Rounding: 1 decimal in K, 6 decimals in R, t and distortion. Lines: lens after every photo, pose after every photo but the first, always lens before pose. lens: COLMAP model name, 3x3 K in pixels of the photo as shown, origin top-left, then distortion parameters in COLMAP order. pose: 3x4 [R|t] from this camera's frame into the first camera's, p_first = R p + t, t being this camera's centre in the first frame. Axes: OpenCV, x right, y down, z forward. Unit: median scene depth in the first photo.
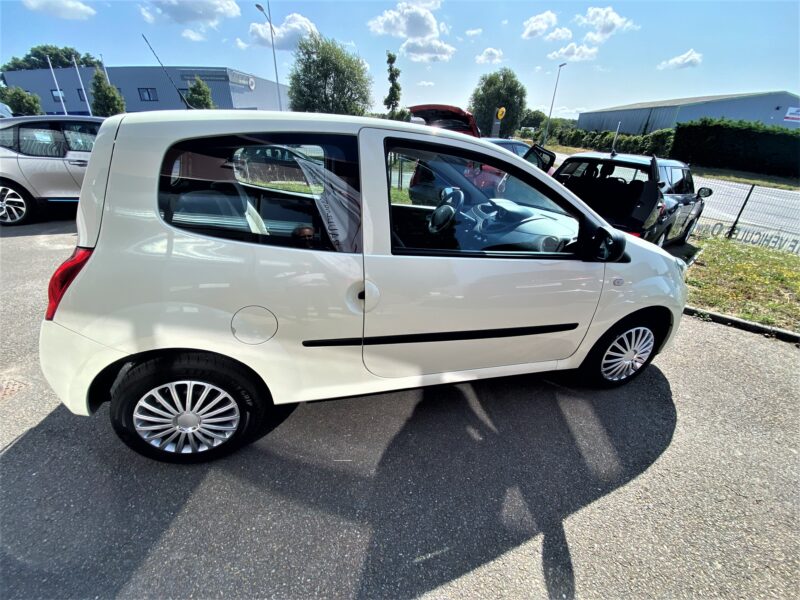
lens RADIAL K [[324.5, 0, 401.0], [0, 324.5, 302.6], [0, 0, 1]] dist [-0.011749, -0.003491]
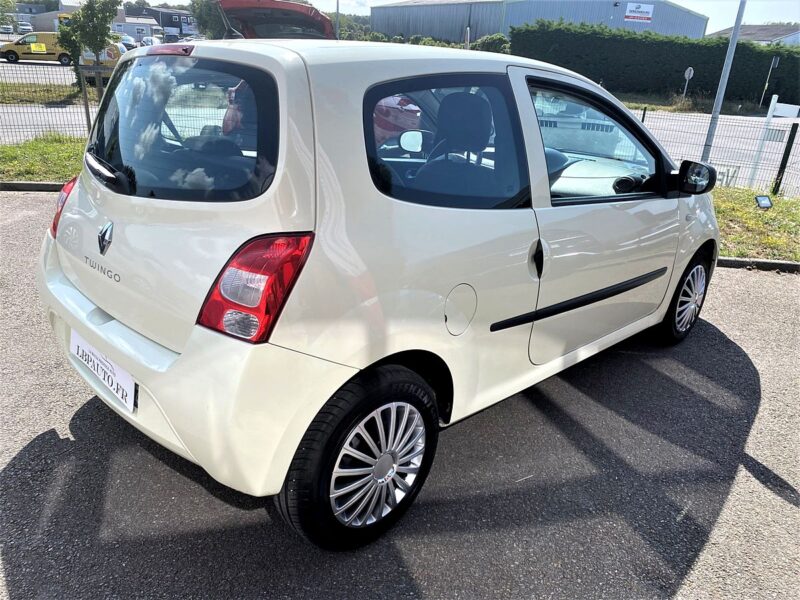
lens RADIAL K [[611.3, 0, 394.3], [0, 611.3, 298.3], [0, 0, 1]] dist [-0.031748, 0.016215]
pose [[0.877659, -0.174698, 0.446313, -1.012540], [0.207814, 0.977825, -0.025913, 0.039382], [-0.431890, 0.115493, 0.894501, -0.214953]]
